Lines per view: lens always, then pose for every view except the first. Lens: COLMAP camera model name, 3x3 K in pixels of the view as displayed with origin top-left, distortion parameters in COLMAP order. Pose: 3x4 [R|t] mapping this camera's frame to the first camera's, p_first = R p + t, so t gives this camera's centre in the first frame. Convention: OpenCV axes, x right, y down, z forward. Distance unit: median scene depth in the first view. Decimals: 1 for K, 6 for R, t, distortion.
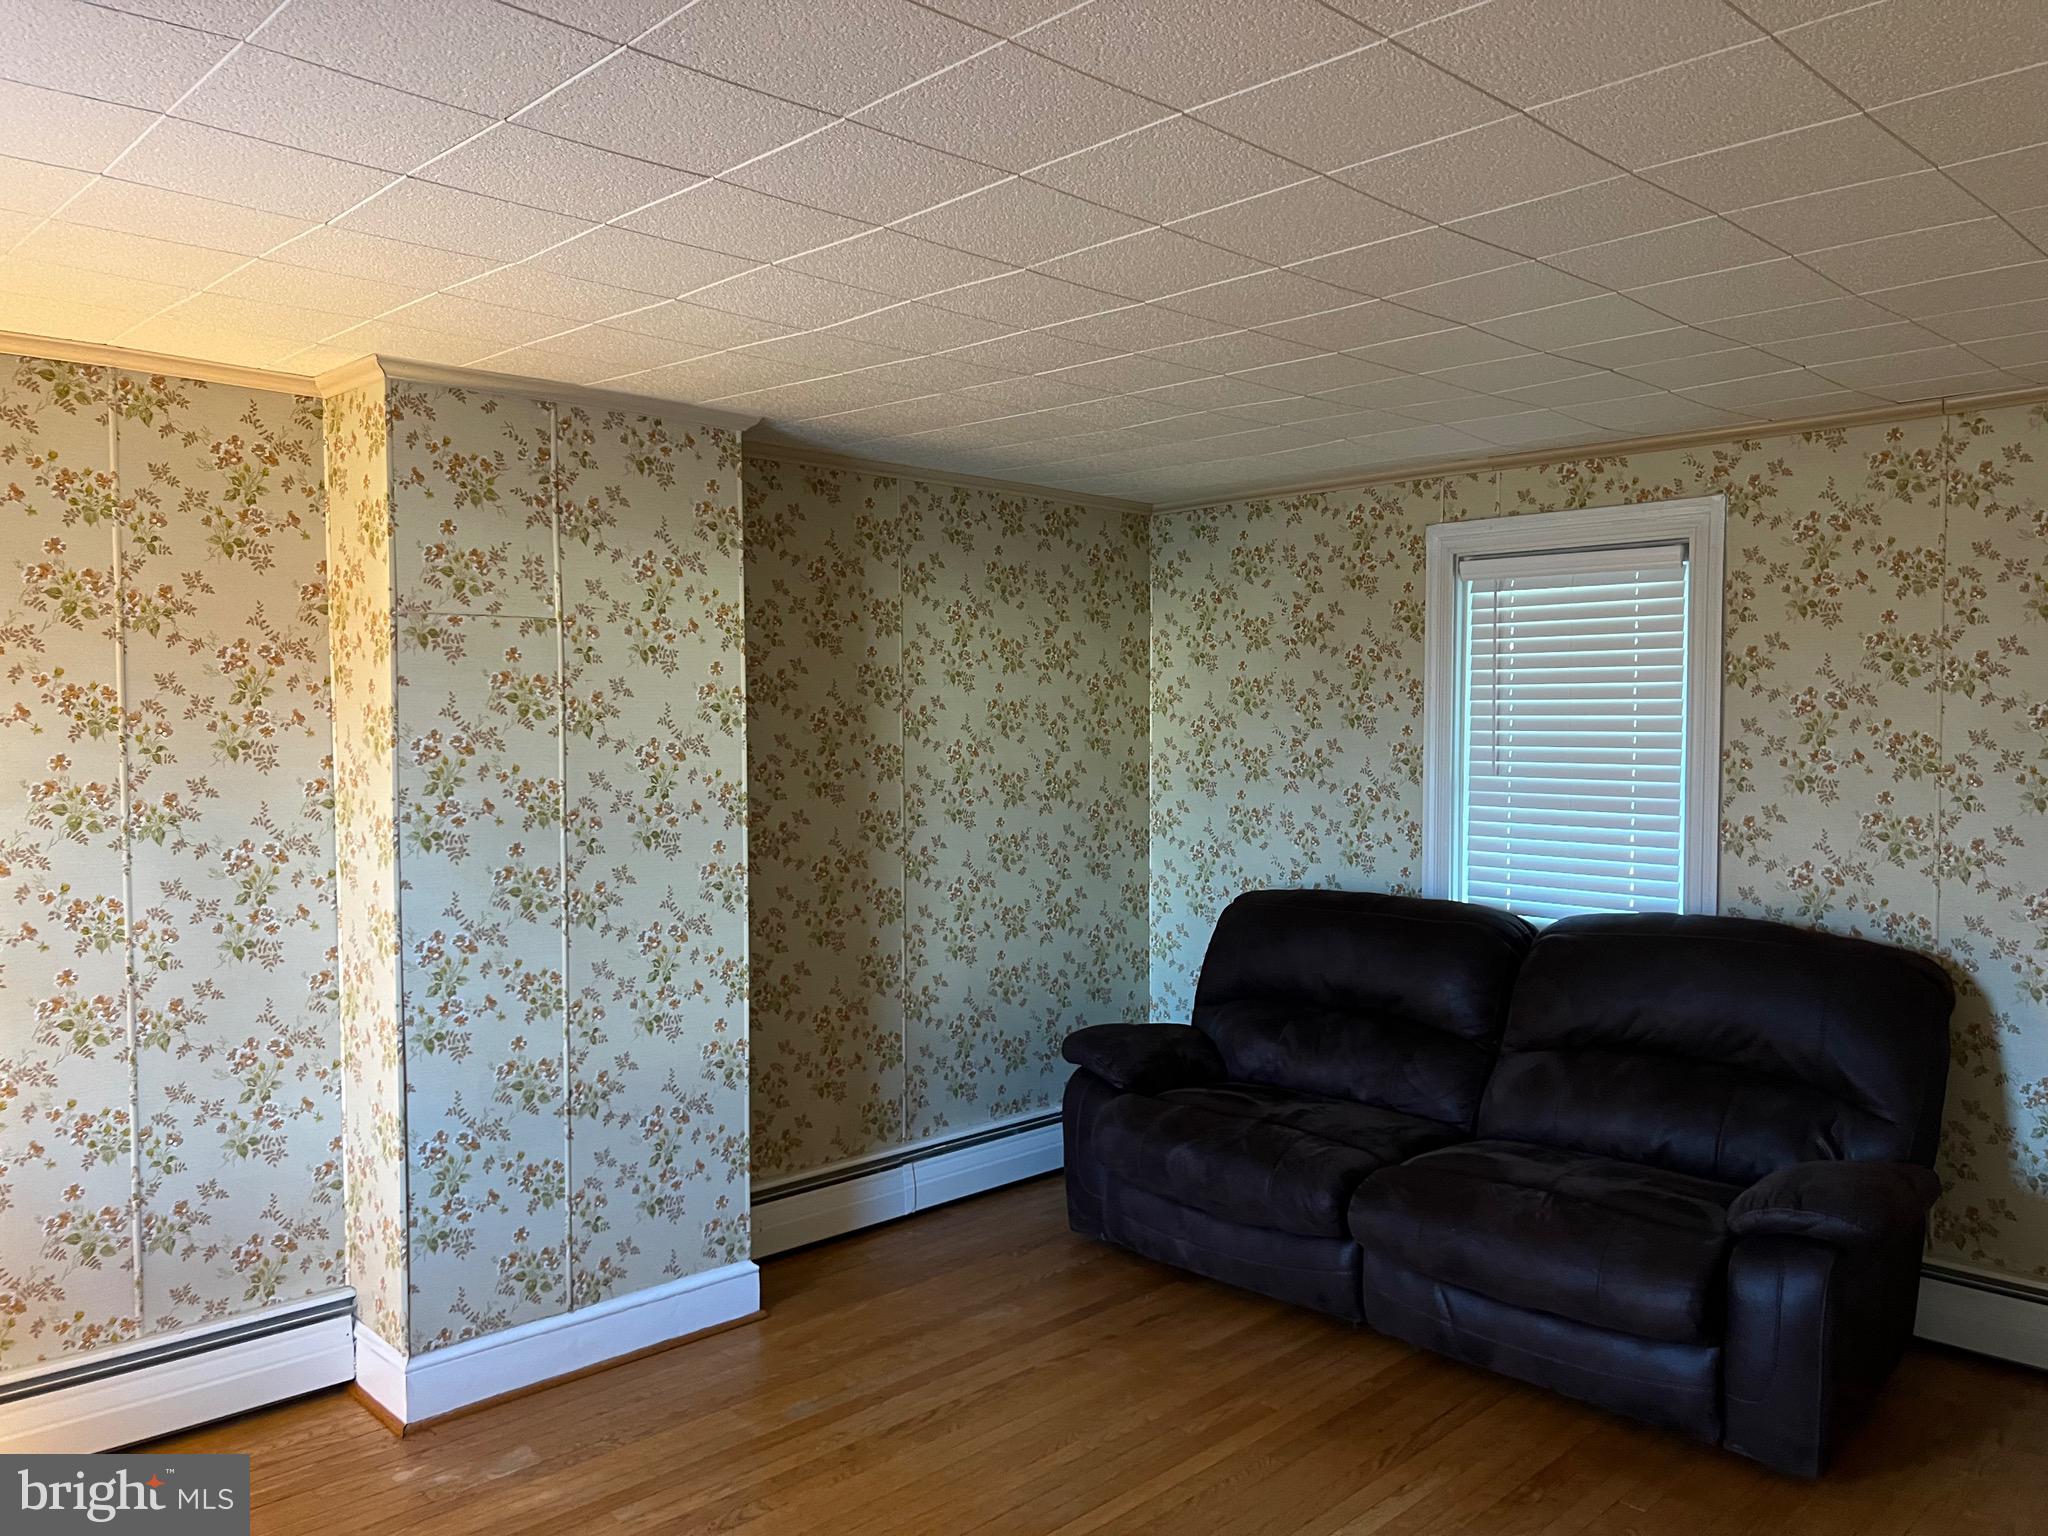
lens RADIAL K [[1534.5, 0, 1022.4], [0, 1534.5, 747.1], [0, 0, 1]] dist [0.062762, -0.076317]
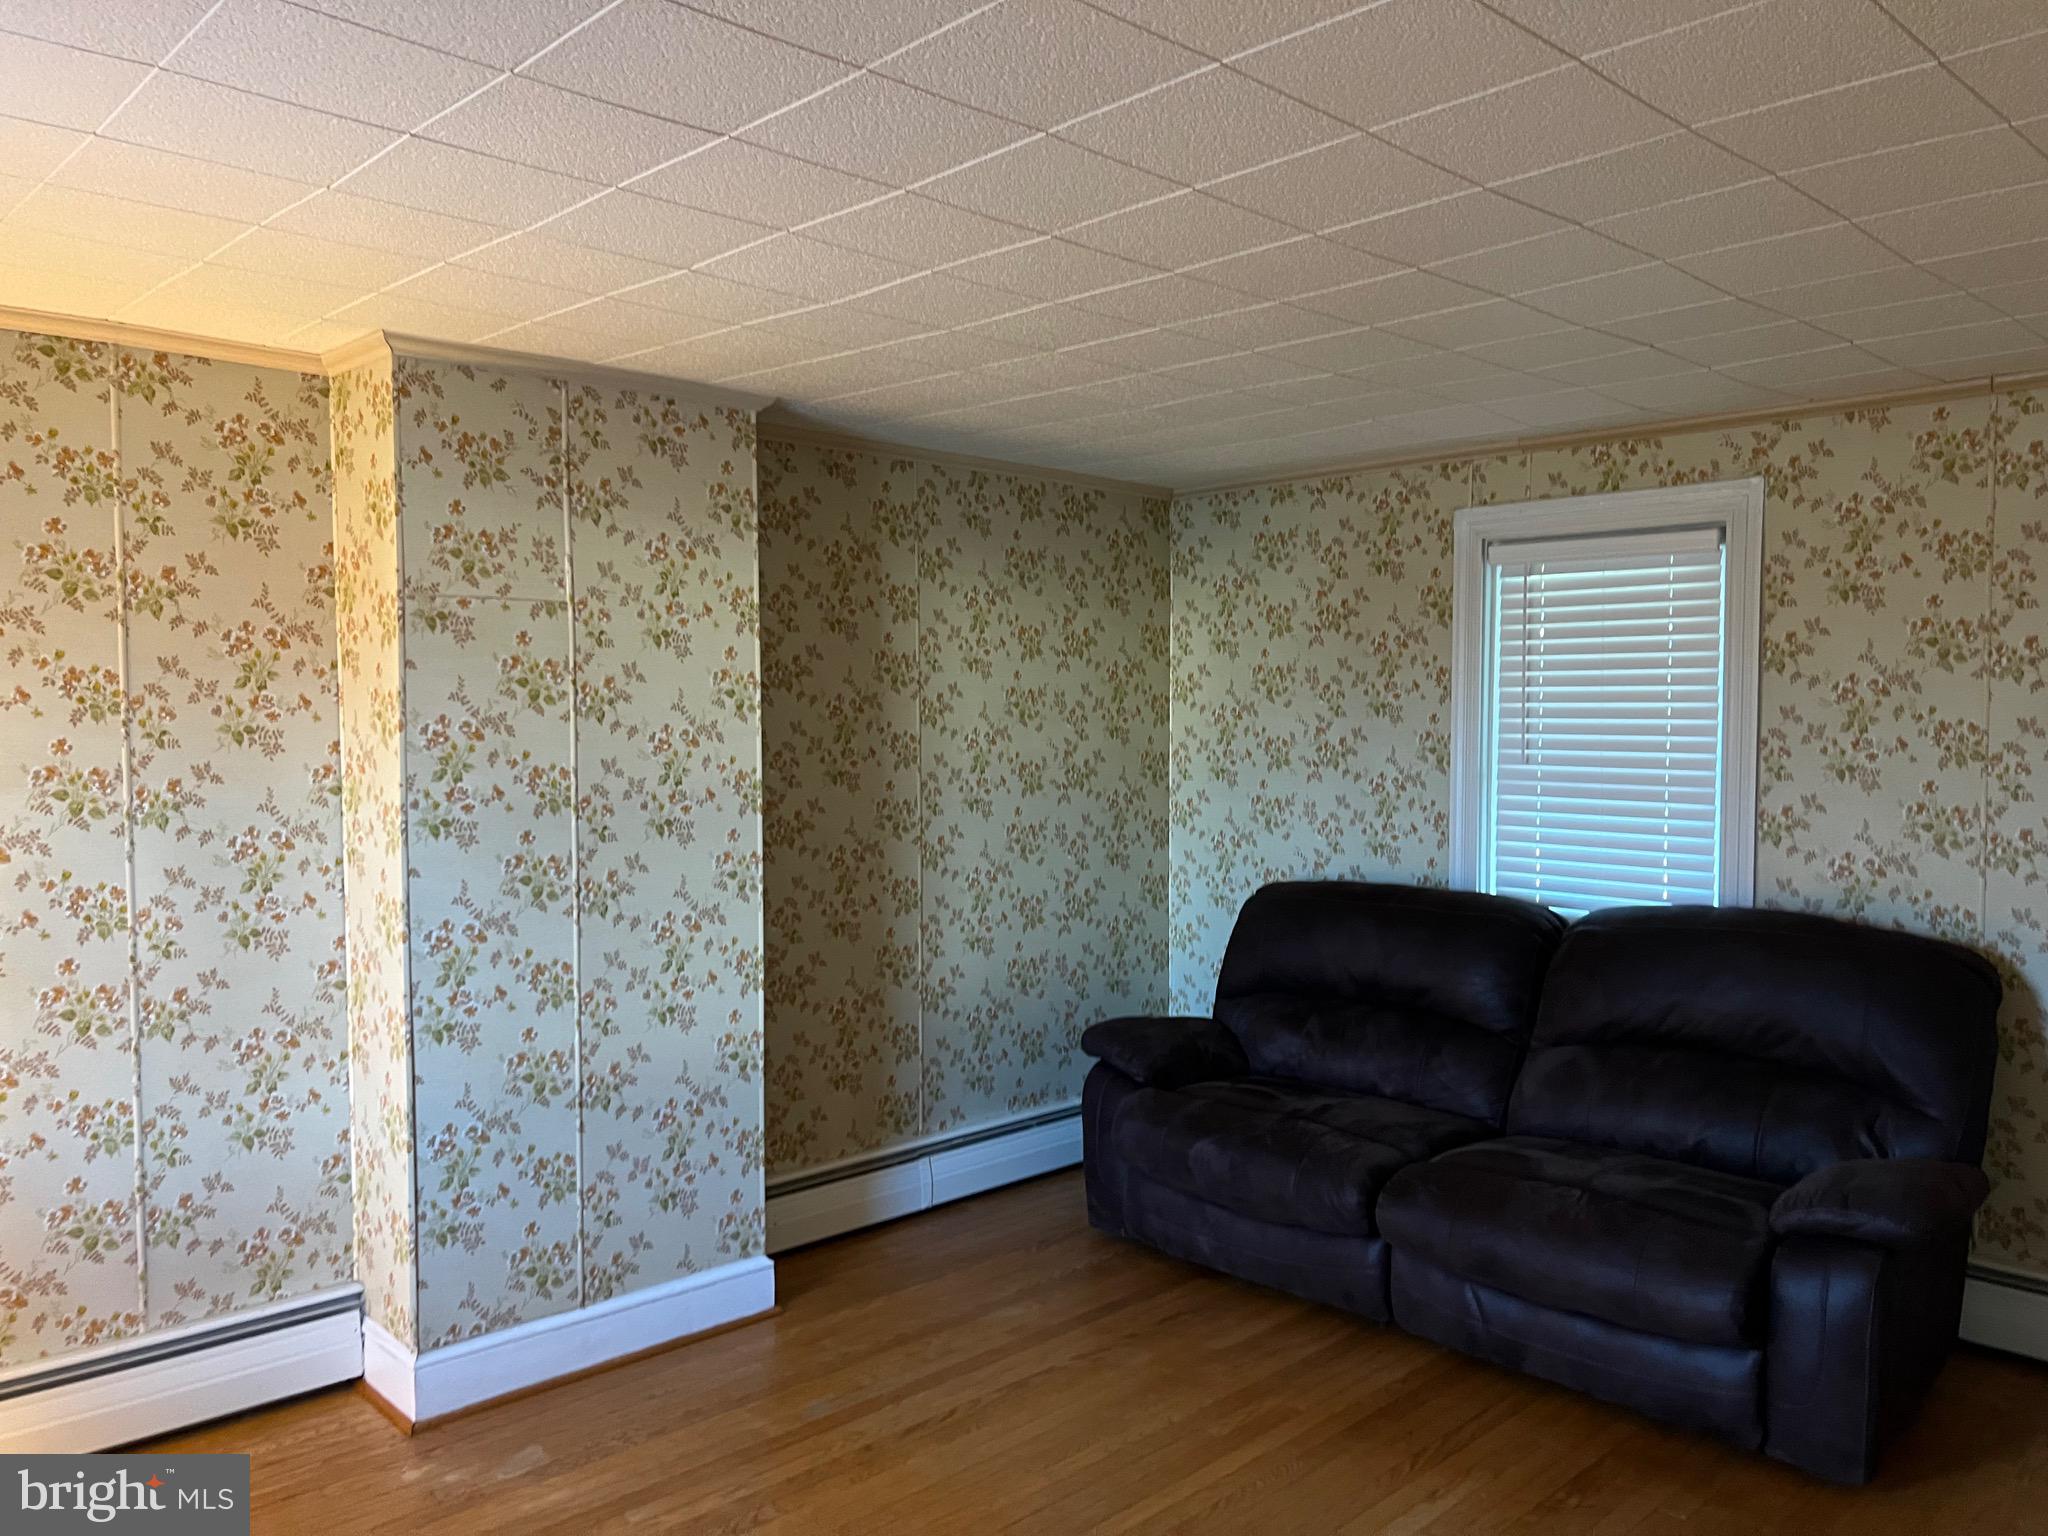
lens RADIAL K [[1534.5, 0, 1026.5], [0, 1534.5, 751.3], [0, 0, 1]] dist [0.062762, -0.076317]
pose [[0.999983, 0.001760, -0.005487, -0.005193], [-0.001718, 0.999969, 0.007661, 0.003654], [0.005500, -0.007652, 0.999956, 0.021743]]
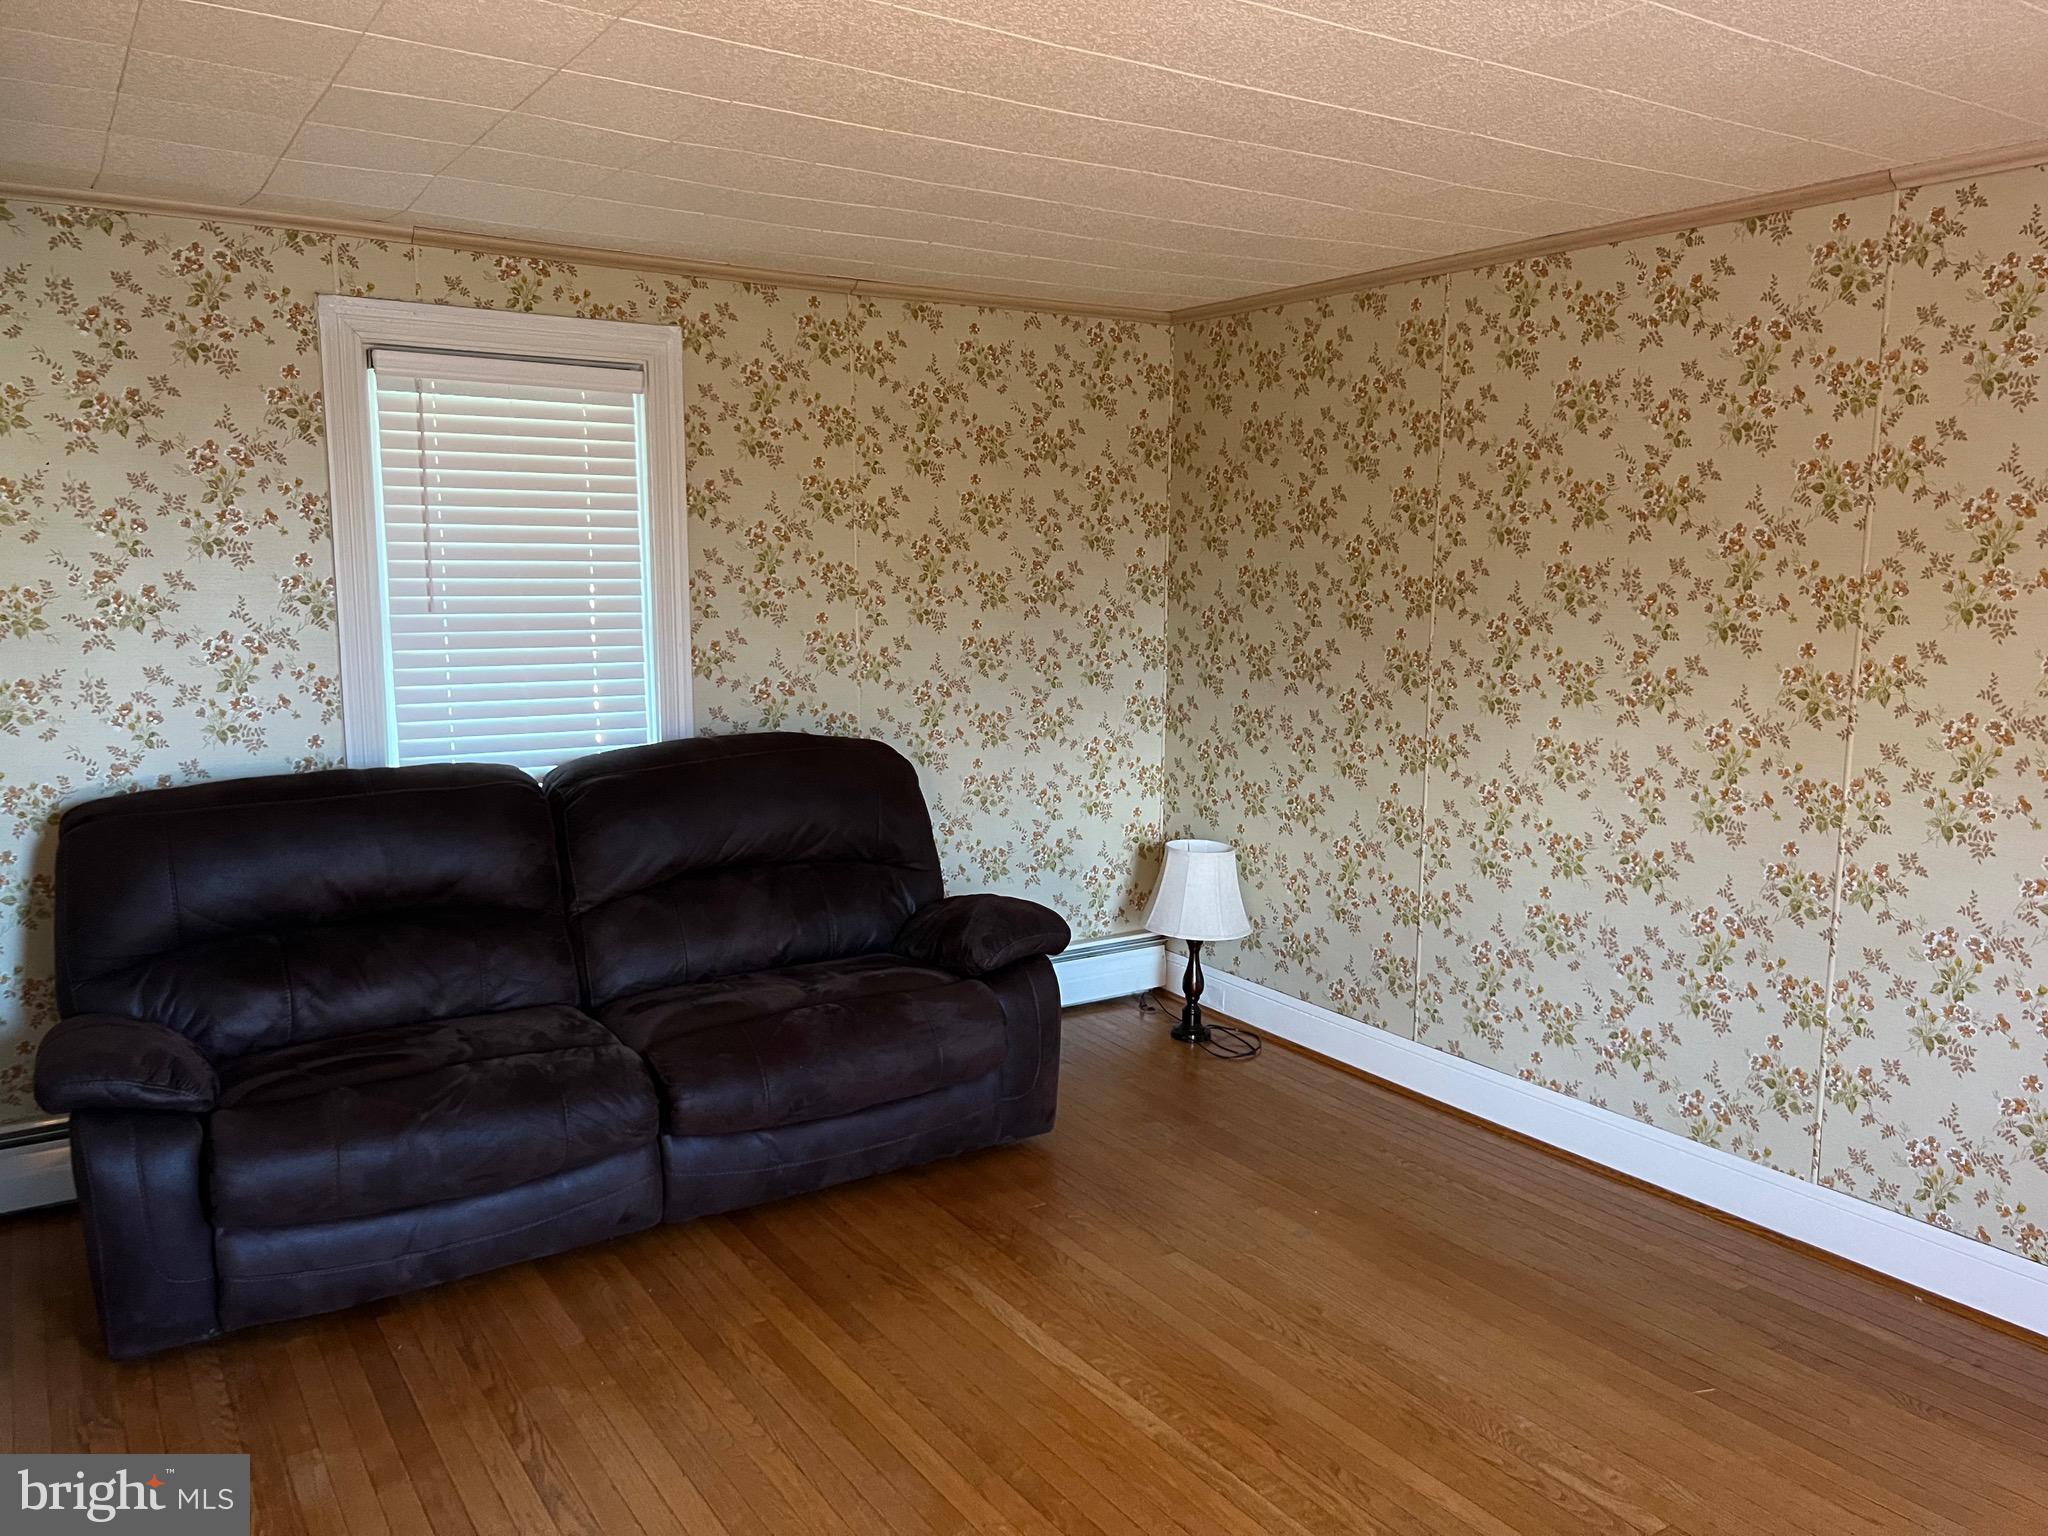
lens RADIAL K [[1534.5, 0, 1029.2], [0, 1534.5, 773.3], [0, 0, 1]] dist [0.062762, -0.076317]
pose [[0.193604, -0.130418, 0.972373, -0.560345], [0.017485, 0.991426, 0.129492, 0.001089], [-0.980924, -0.008068, 0.194225, 0.601125]]
